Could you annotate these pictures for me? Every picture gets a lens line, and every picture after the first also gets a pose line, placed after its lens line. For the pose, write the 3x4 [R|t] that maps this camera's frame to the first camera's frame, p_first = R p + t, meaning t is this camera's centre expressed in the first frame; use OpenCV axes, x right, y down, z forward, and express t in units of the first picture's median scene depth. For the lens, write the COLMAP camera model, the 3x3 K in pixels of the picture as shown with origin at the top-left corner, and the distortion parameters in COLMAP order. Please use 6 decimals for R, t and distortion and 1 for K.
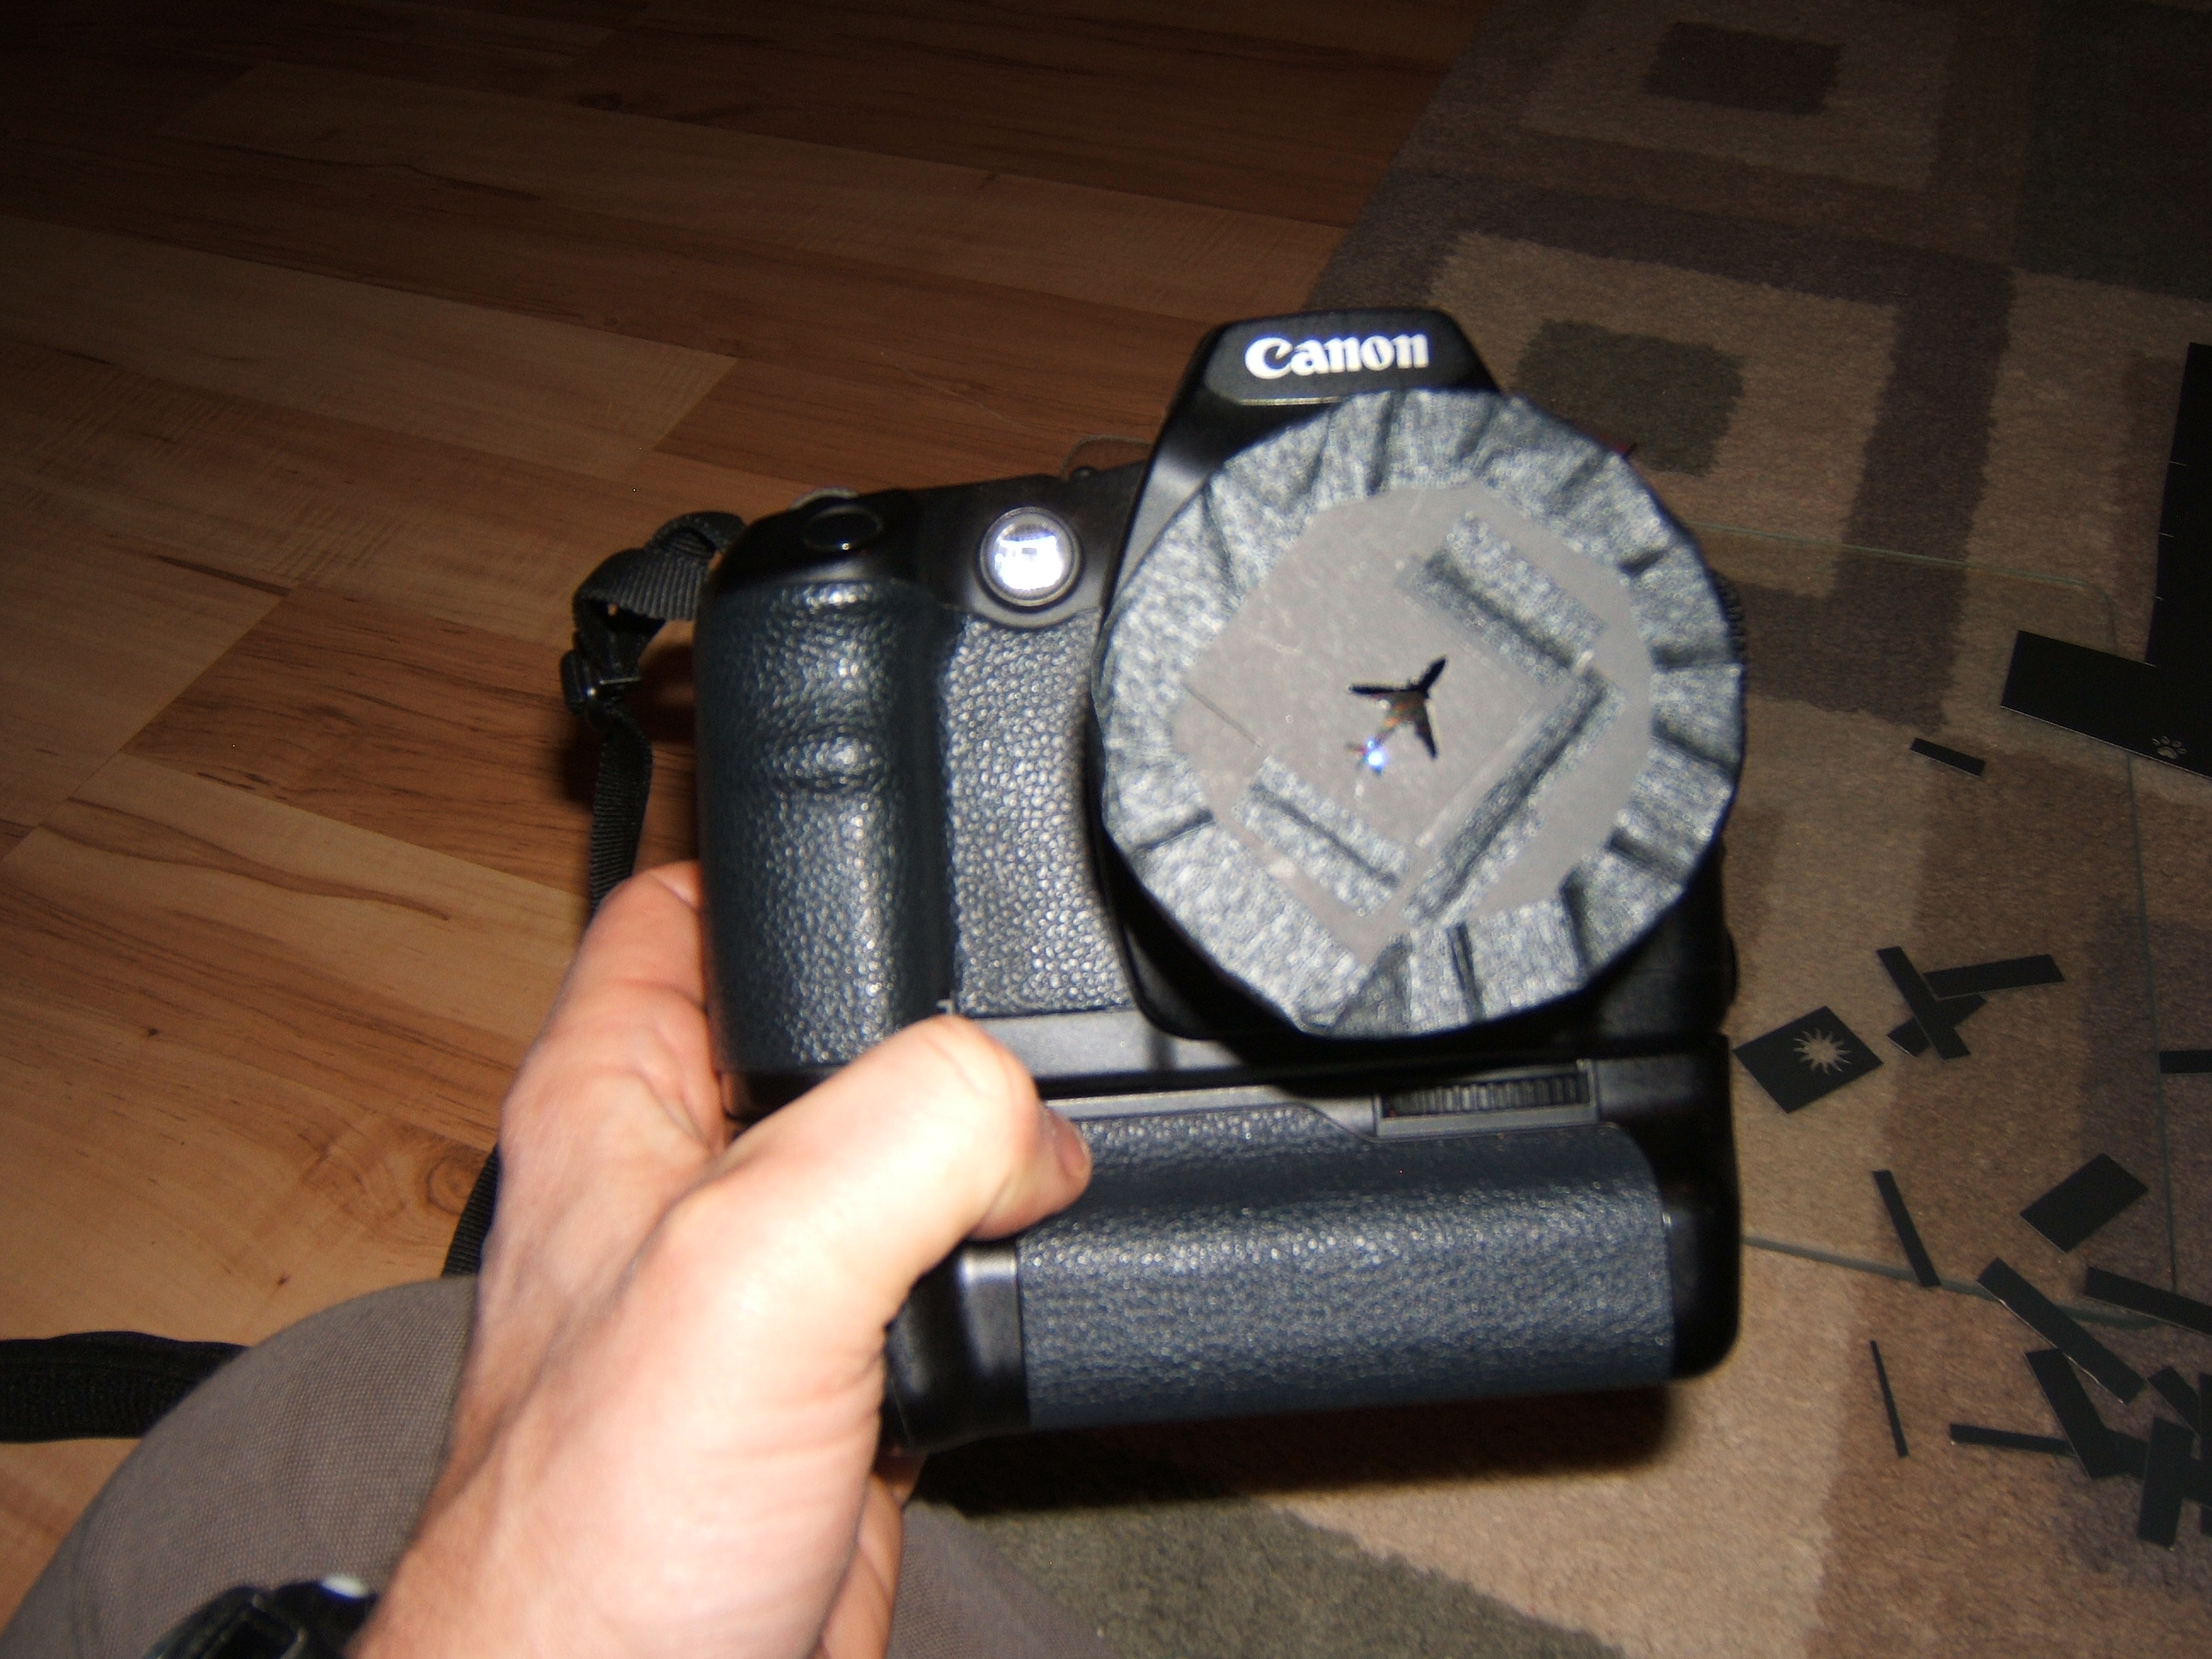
lens RADIAL K [[1866.3, 0, 1173.1], [0, 1866.3, 823.6], [0, 0, 1]] dist [-0.052283, -0.009180]
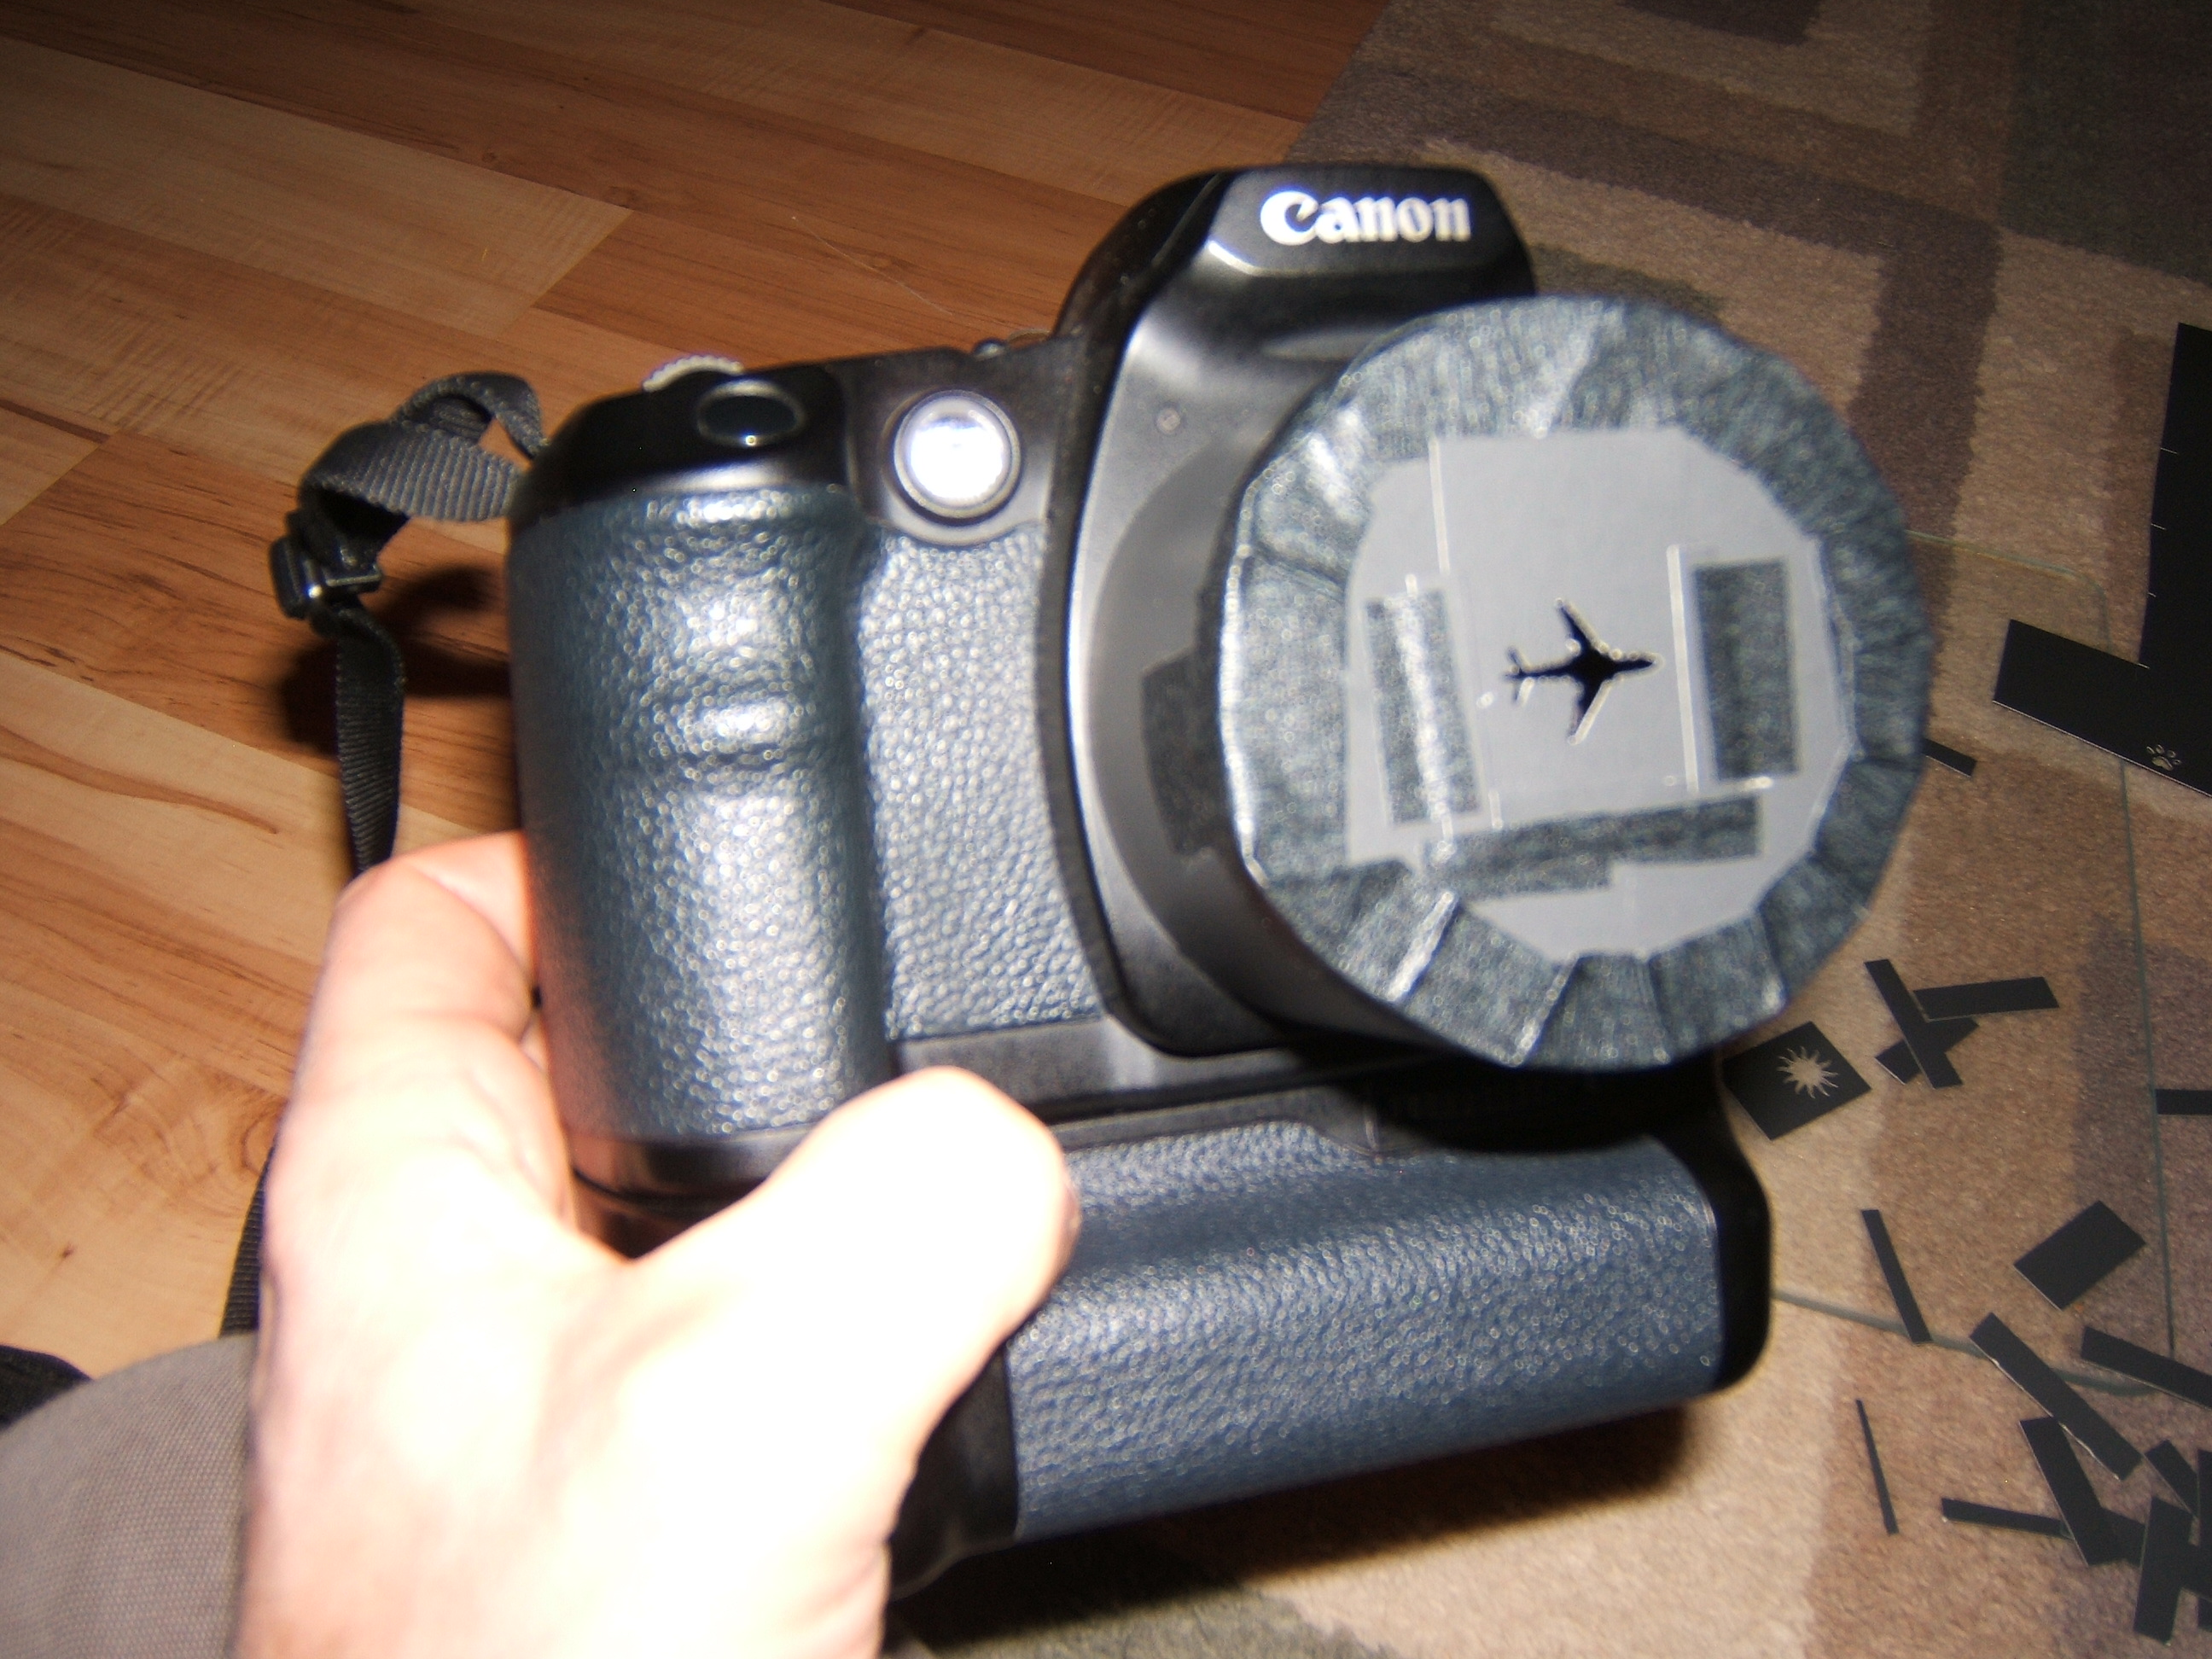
lens RADIAL K [[1866.3, 0, 1173.1], [0, 1866.3, 823.6], [0, 0, 1]] dist [-0.052283, -0.009180]
pose [[0.994855, 0.058803, 0.082497, -0.045619], [-0.063344, 0.996554, 0.053559, -0.028601], [-0.079064, -0.058509, 0.995151, 0.107388]]
